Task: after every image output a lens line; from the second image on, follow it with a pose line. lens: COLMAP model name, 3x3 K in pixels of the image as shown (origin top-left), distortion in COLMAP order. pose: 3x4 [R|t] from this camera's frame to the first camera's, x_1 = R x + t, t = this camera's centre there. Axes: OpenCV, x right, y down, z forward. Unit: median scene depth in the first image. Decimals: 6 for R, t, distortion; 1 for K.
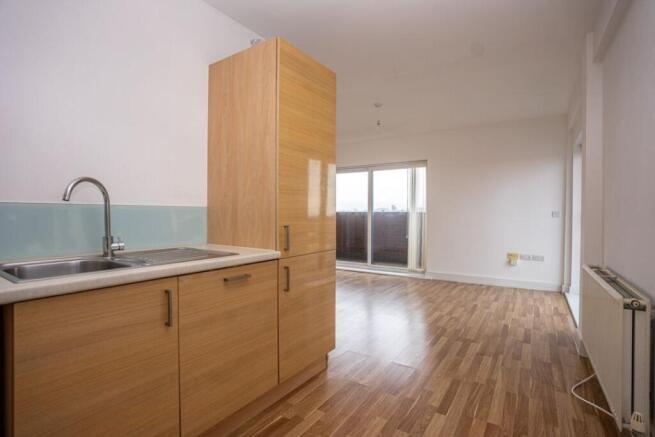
lens RADIAL K [[324.1, 0, 328.0], [0, 324.1, 215.5], [0, 0, 1]] dist [-0.070262, 0.029639]
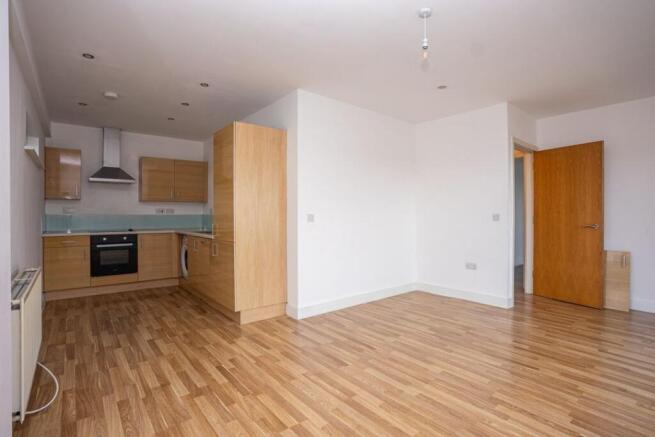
lens RADIAL K [[324.1, 0, 328.0], [0, 324.1, 215.5], [0, 0, 1]] dist [-0.070262, 0.029639]
pose [[-0.304043, -0.002719, -0.952654, 1.595135], [-0.002911, 0.999994, -0.001925, -0.018060], [0.952654, 0.002188, -0.304049, 2.311953]]
